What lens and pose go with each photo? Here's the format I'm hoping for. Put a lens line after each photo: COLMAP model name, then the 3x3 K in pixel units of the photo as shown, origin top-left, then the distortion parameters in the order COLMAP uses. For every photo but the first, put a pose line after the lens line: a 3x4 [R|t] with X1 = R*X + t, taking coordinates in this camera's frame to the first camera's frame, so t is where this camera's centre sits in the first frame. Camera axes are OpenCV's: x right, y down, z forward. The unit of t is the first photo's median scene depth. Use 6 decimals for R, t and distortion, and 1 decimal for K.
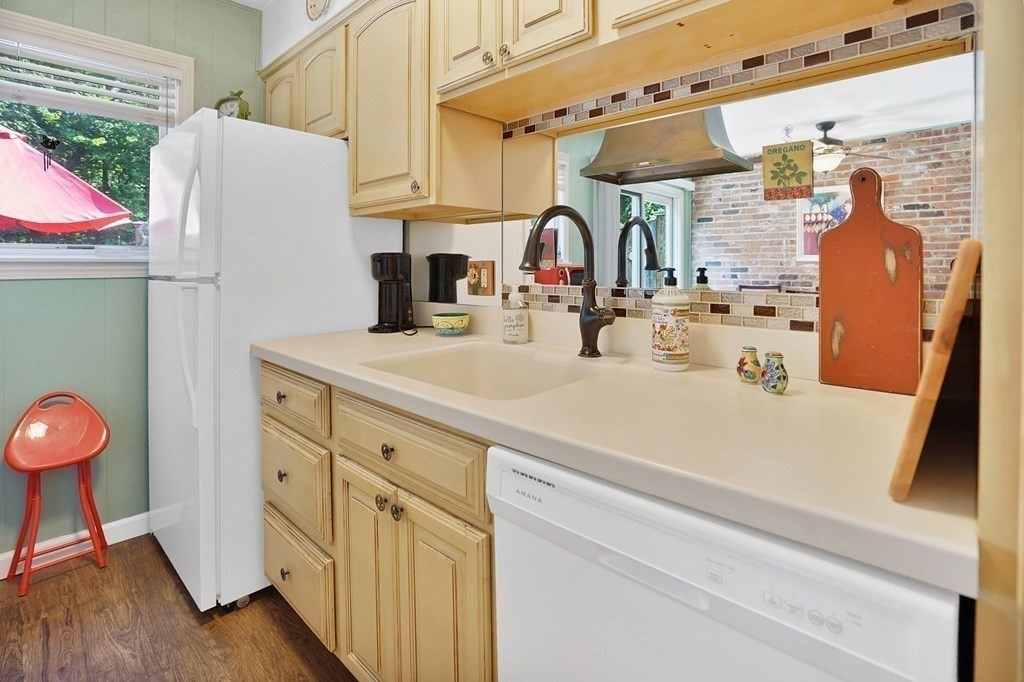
lens RADIAL K [[502.0, 0, 512.4], [0, 502.0, 259.8], [0, 0, 1]] dist [-0.030029, 0.004734]
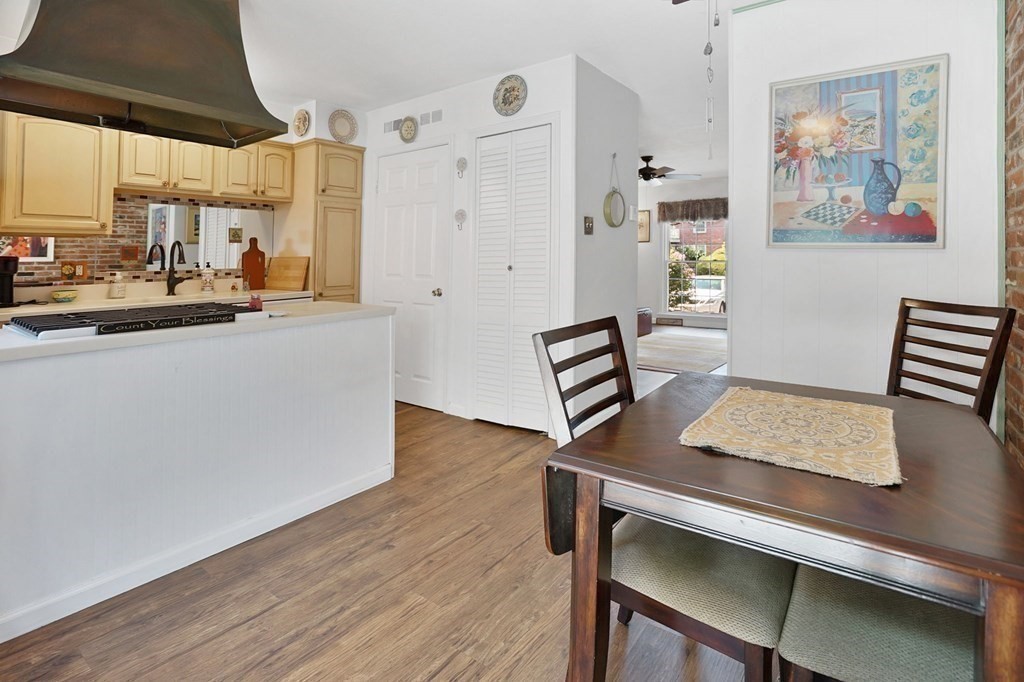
lens RADIAL K [[502.0, 0, 500.0], [0, 502.0, 261.0], [0, 0, 1]] dist [-0.030029, 0.004734]
pose [[-0.083649, -0.006588, 0.996473, -2.359888], [0.007305, 0.999947, 0.007225, 0.000741], [-0.996468, 0.007884, -0.083597, -0.464798]]
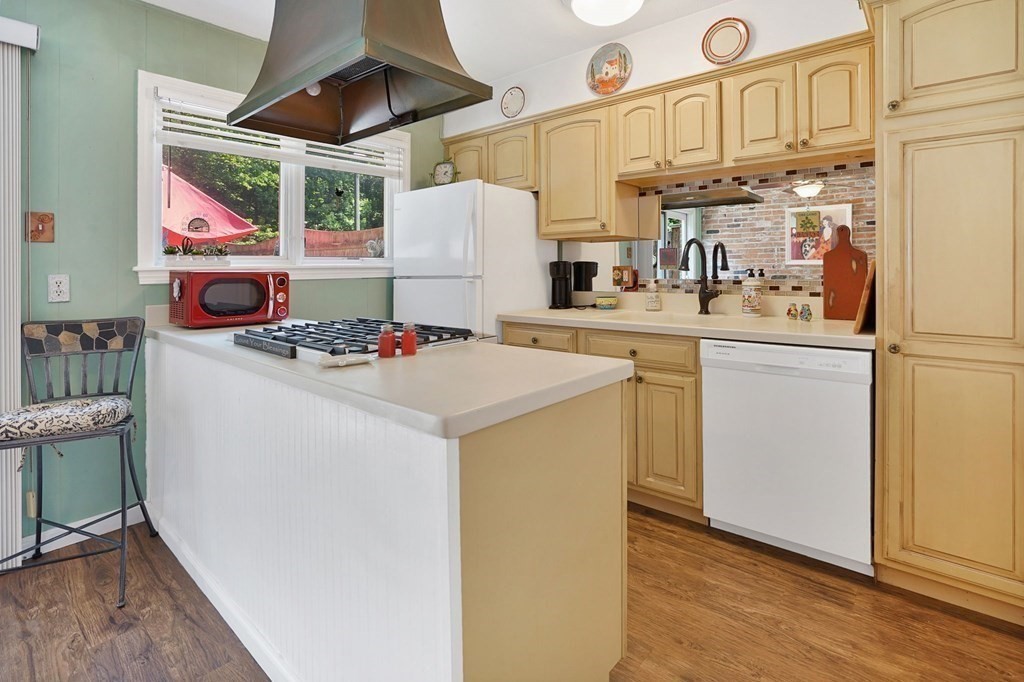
lens RADIAL K [[502.0, 0, 501.6], [0, 502.0, 261.7], [0, 0, 1]] dist [-0.030029, 0.004734]
pose [[0.999638, -0.004974, 0.026430, -0.615386], [0.005101, 0.999976, -0.004742, -0.006500], [-0.026406, 0.004875, 0.999639, -0.829108]]
